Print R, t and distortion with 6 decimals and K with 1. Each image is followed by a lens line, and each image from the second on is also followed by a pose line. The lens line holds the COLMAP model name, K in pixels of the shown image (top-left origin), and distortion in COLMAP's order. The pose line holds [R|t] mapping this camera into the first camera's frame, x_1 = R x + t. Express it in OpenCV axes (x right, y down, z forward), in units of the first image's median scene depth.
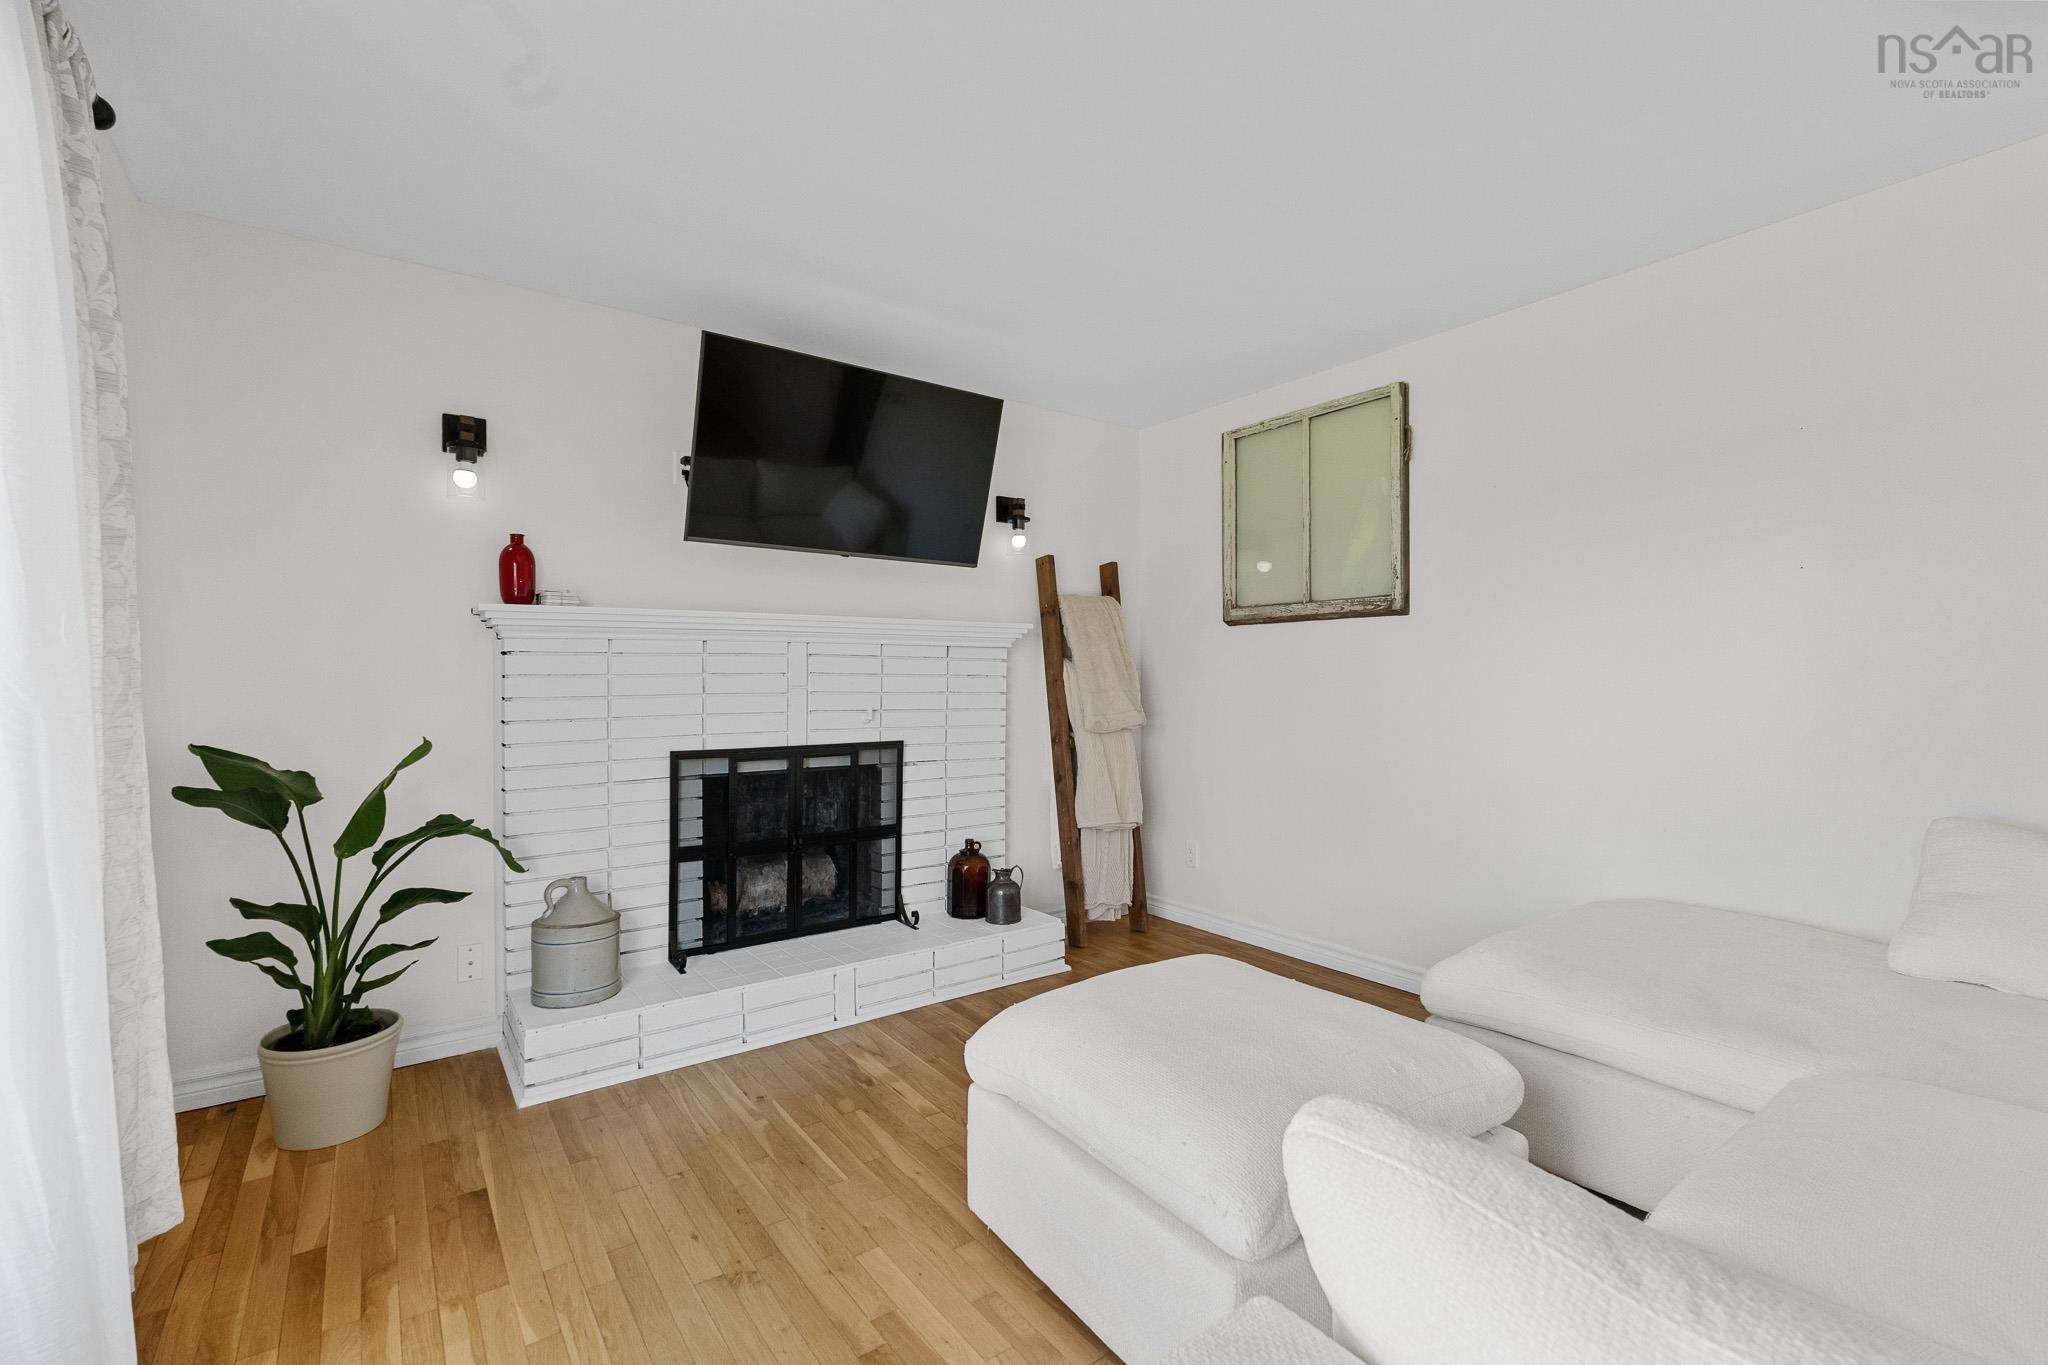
lens RADIAL K [[905.1, 0, 1019.2], [0, 905.1, 682.6], [0, 0, 1]] dist [0.000220, 0.000431]
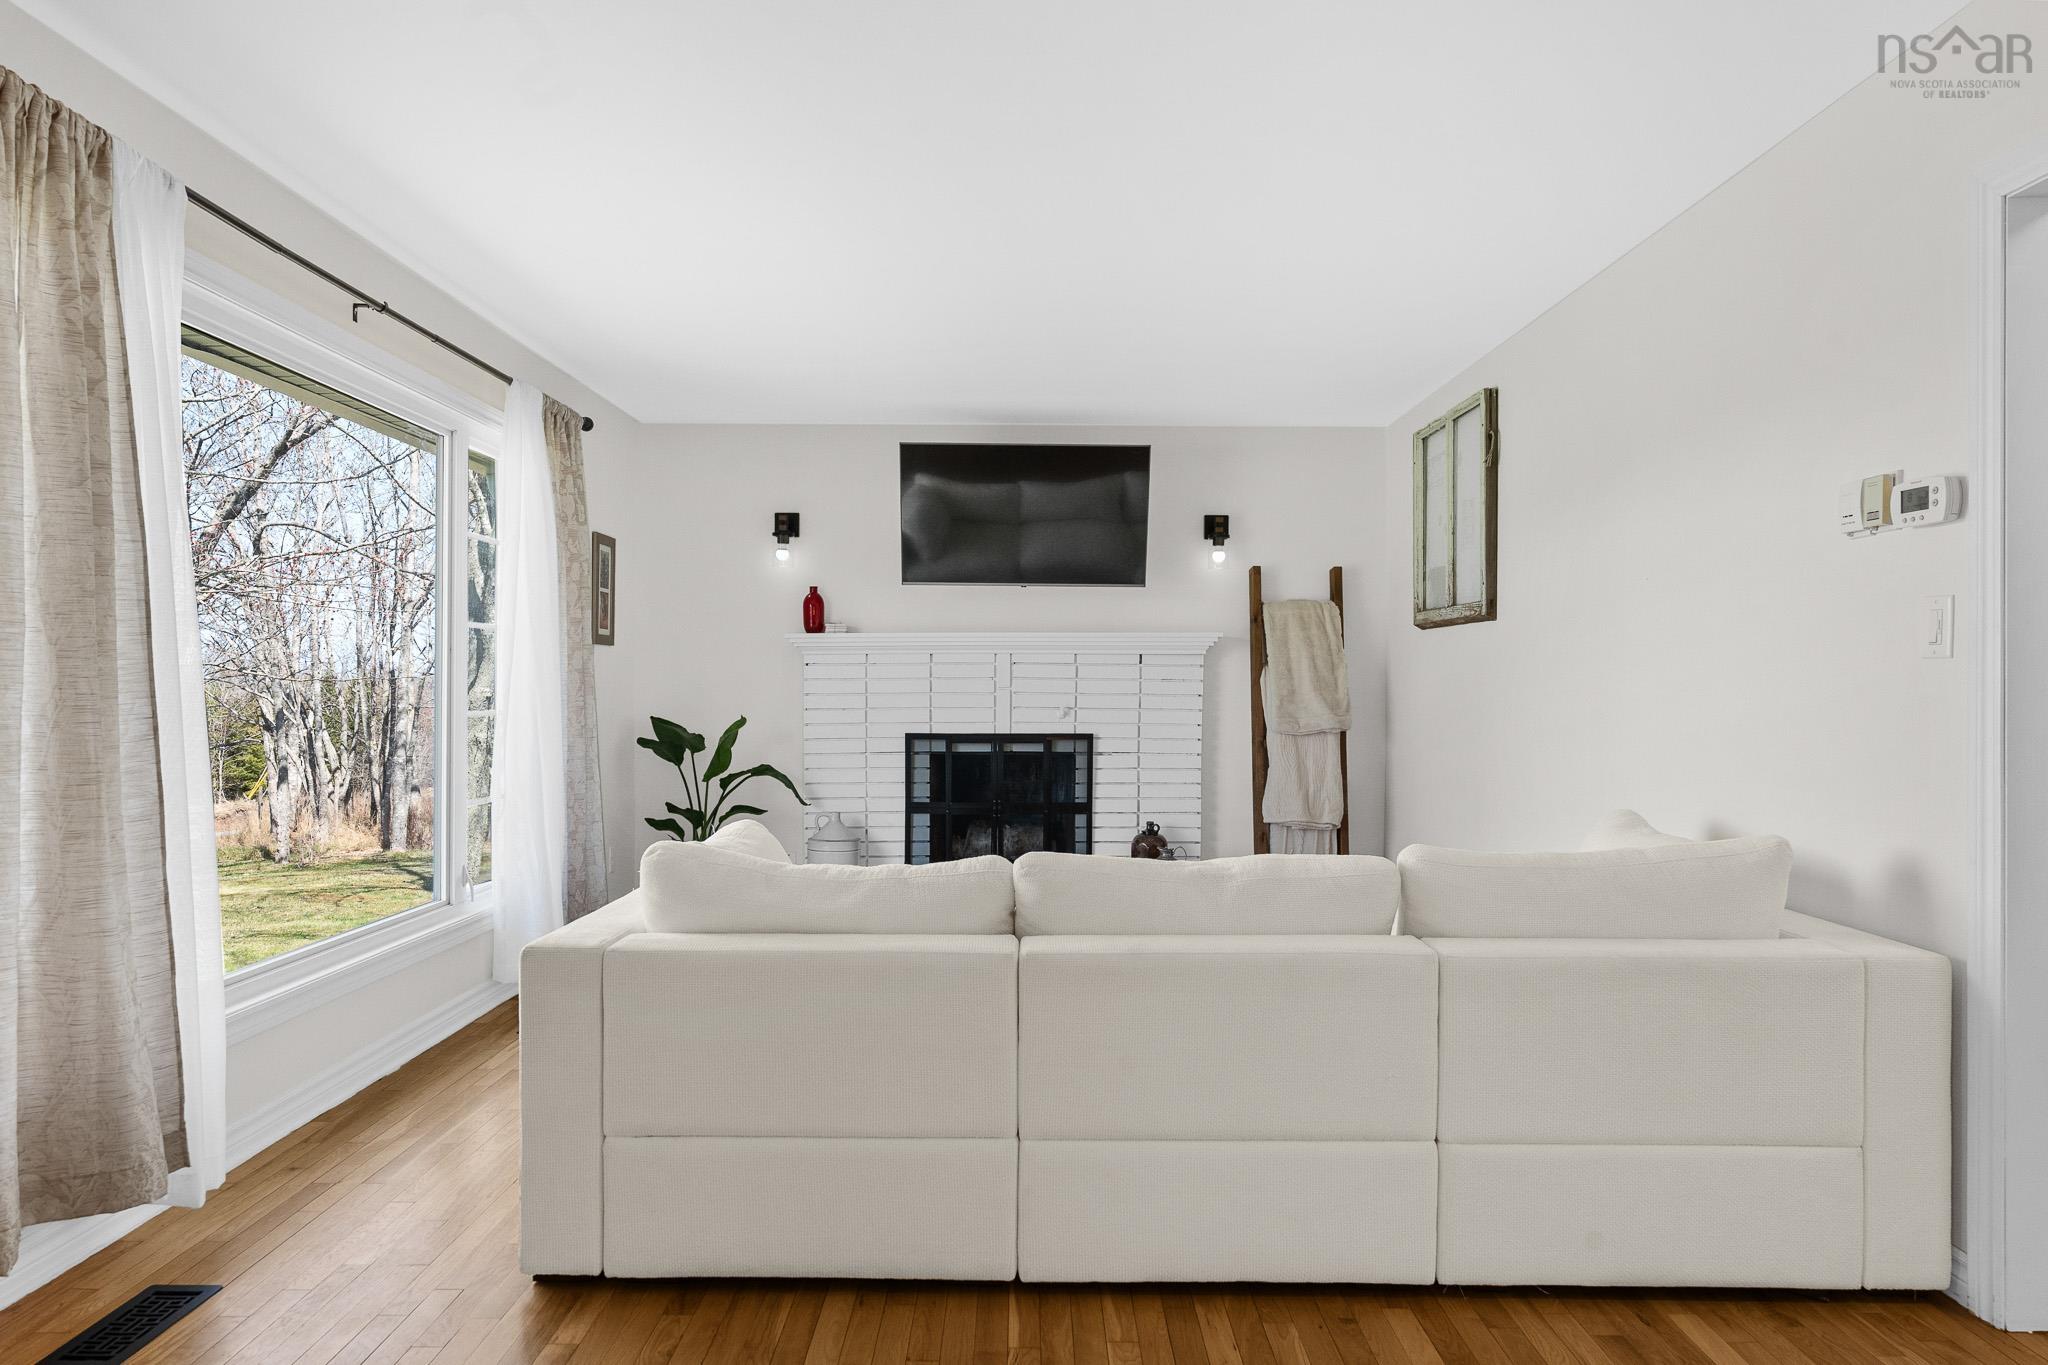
lens RADIAL K [[1278.9, 0, 1022.7], [0, 1278.9, 689.5], [0, 0, 1]] dist [0.004841, -0.000103]
pose [[0.806838, 0.006278, -0.590740, 0.859748], [-0.005904, 0.999979, 0.002563, 0.001689], [0.590743, 0.001420, 0.806858, -0.456908]]
